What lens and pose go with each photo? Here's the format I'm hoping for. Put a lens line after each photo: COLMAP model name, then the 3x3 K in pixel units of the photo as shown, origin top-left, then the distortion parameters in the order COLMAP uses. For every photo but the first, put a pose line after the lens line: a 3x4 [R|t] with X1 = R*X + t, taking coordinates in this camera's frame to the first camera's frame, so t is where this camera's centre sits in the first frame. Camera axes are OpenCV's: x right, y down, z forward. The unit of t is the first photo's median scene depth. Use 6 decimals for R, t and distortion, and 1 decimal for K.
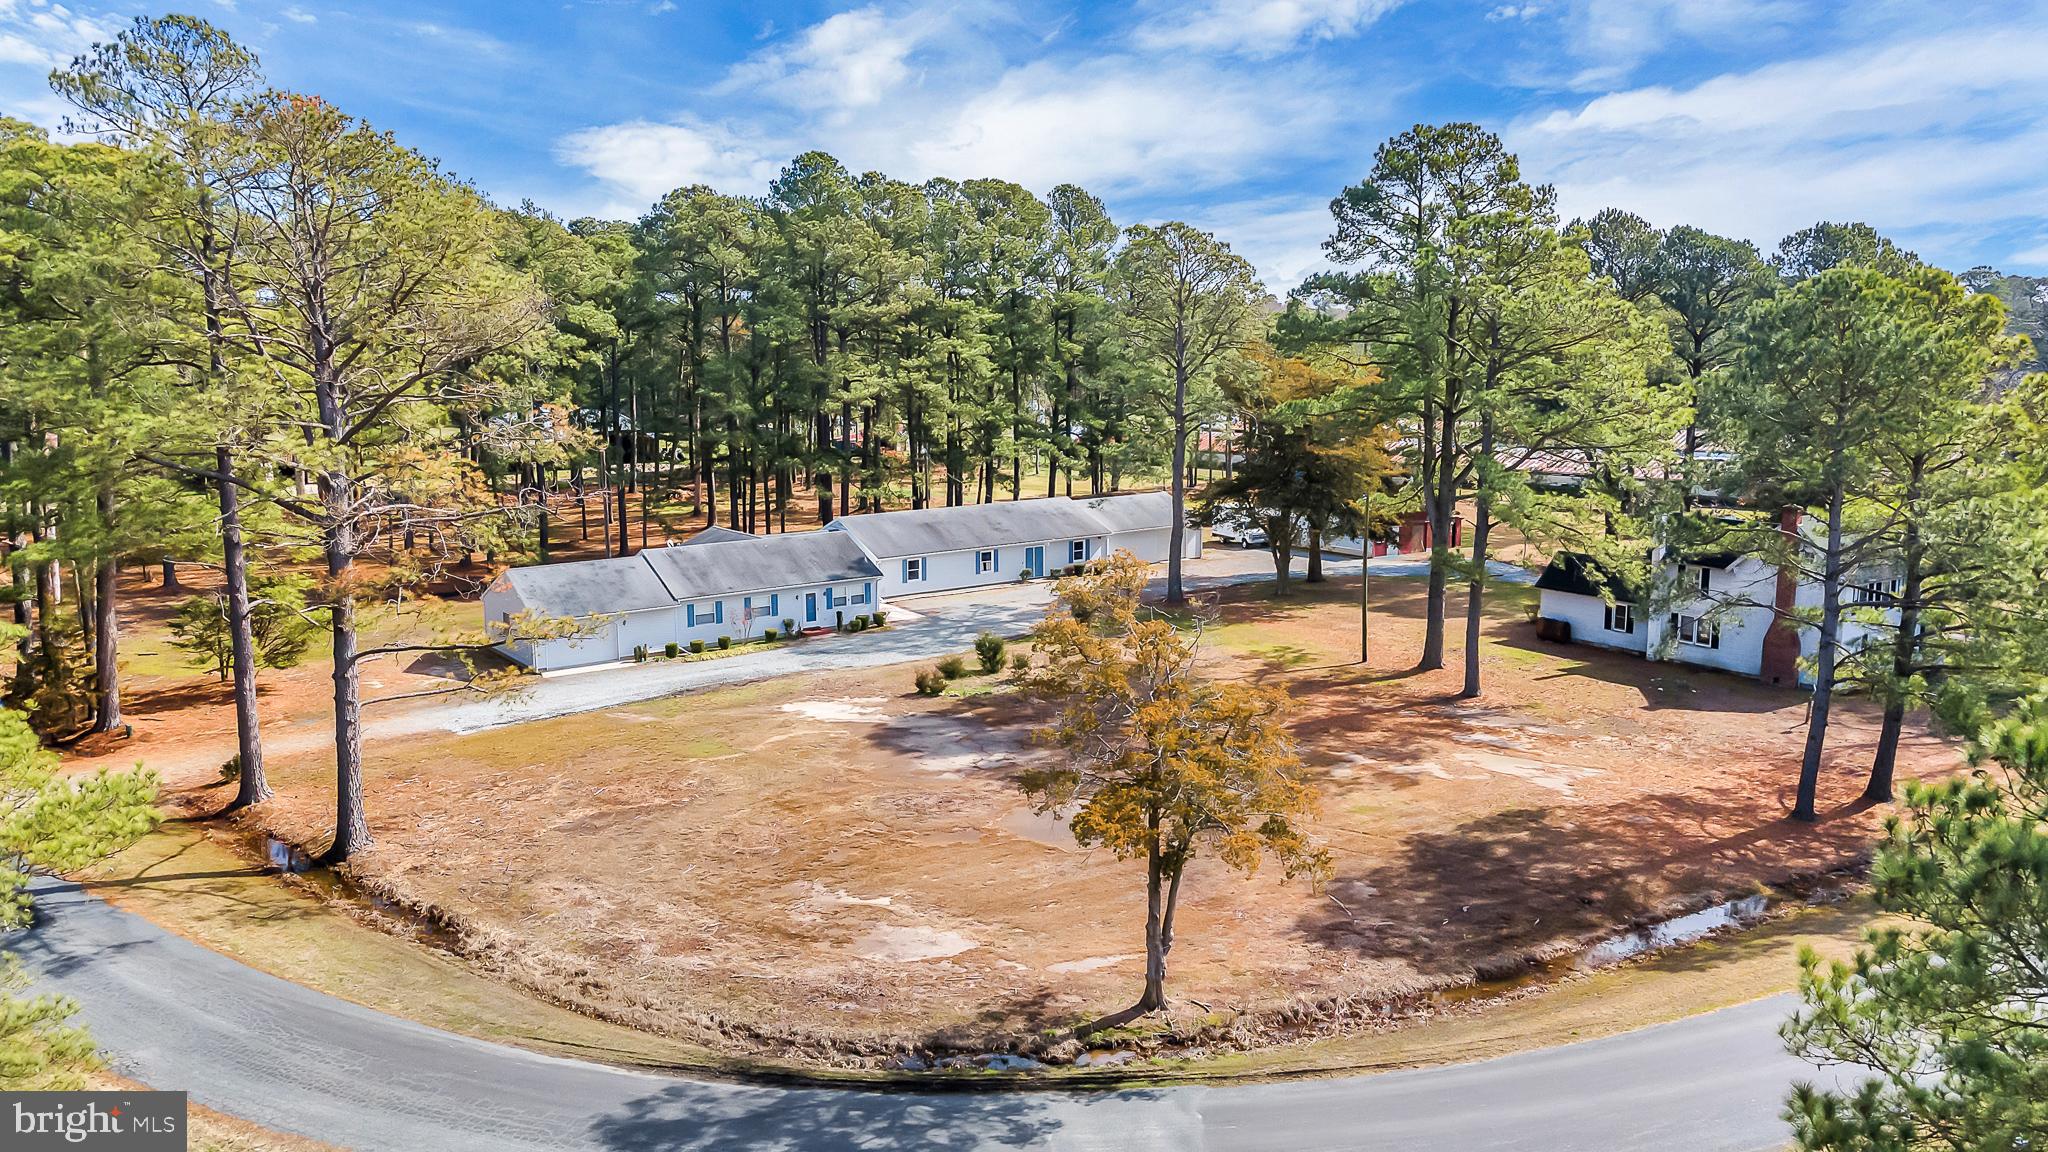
lens RADIAL K [[1513.0, 0, 1011.1], [0, 1513.0, 489.4], [0, 0, 1]] dist [0.041815, -0.000175]
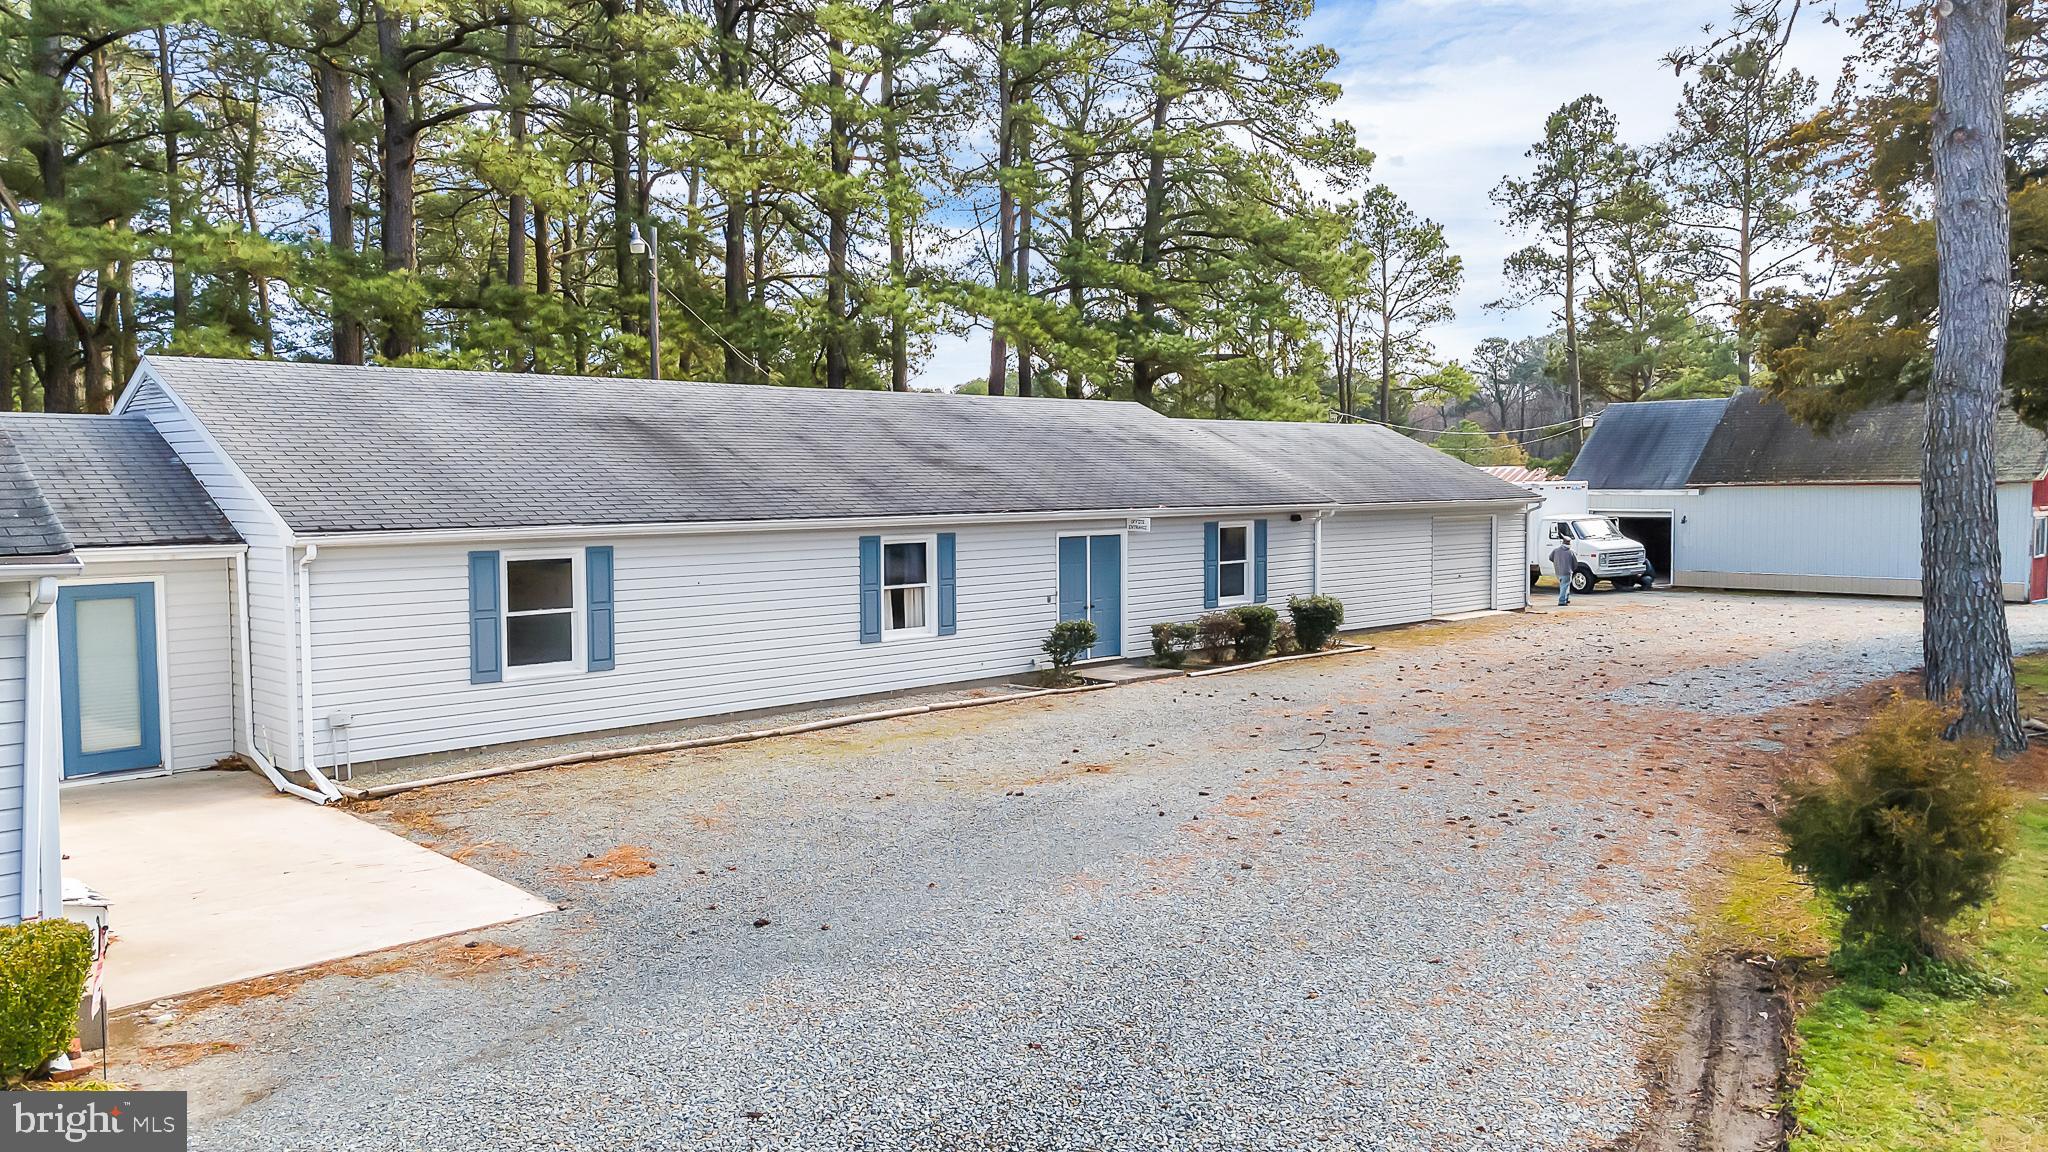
lens RADIAL K [[1490.5, 0, 995.2], [0, 1490.5, 521.6], [0, 0, 1]] dist [0.072969, -0.001099]
pose [[0.990840, -0.006020, 0.134904, -0.038749], [0.017318, 0.996422, -0.082728, 0.067029], [-0.133923, 0.084306, 0.987399, 0.925778]]
